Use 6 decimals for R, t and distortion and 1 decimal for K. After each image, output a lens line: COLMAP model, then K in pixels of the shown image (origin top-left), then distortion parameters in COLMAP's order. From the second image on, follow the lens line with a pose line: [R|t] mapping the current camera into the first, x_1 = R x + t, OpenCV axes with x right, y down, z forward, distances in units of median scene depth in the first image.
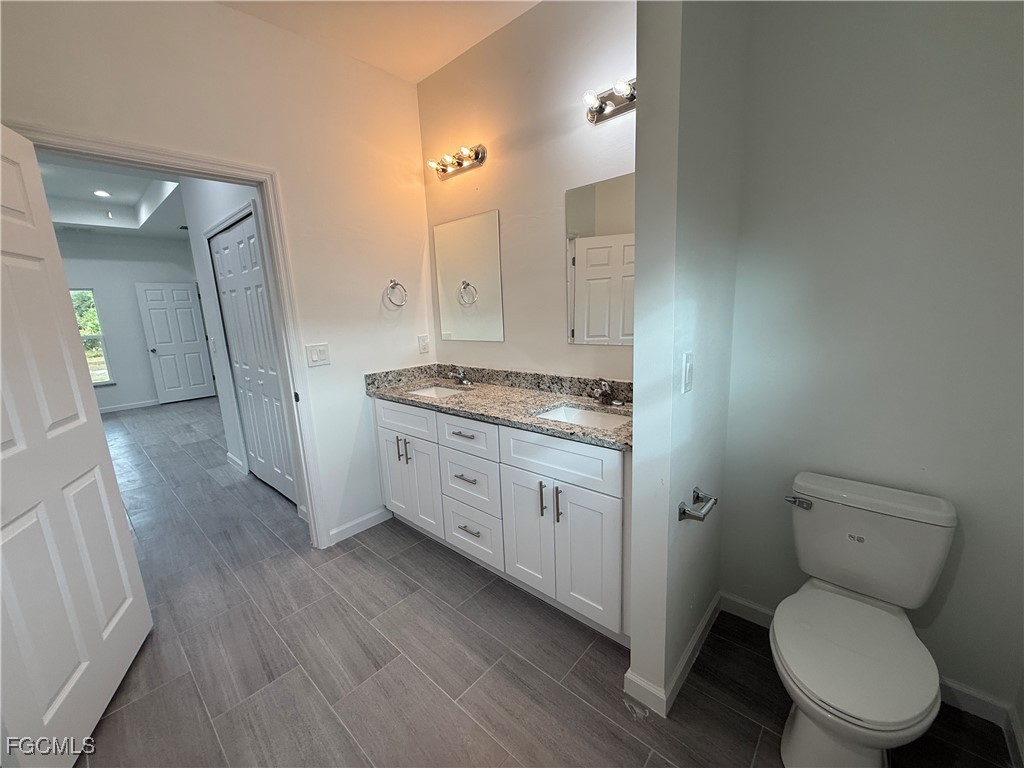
lens RADIAL K [[408.1, 0, 510.4], [0, 408.1, 386.0], [0, 0, 1]] dist [-0.000218, -0.000134]
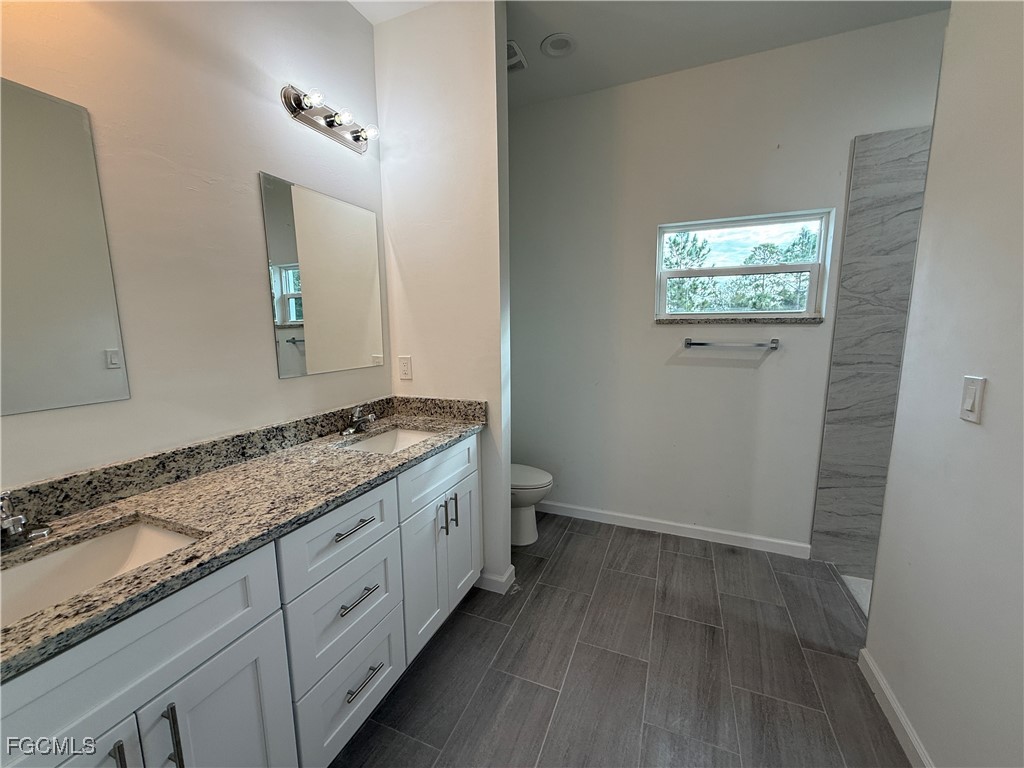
lens RADIAL K [[408.1, 0, 510.4], [0, 408.1, 386.0], [0, 0, 1]] dist [-0.000218, -0.000134]
pose [[-0.332394, -0.089754, 0.938860, -0.724427], [0.202073, 0.965567, 0.163849, -0.134941], [-0.921239, 0.244181, -0.302811, 0.890586]]
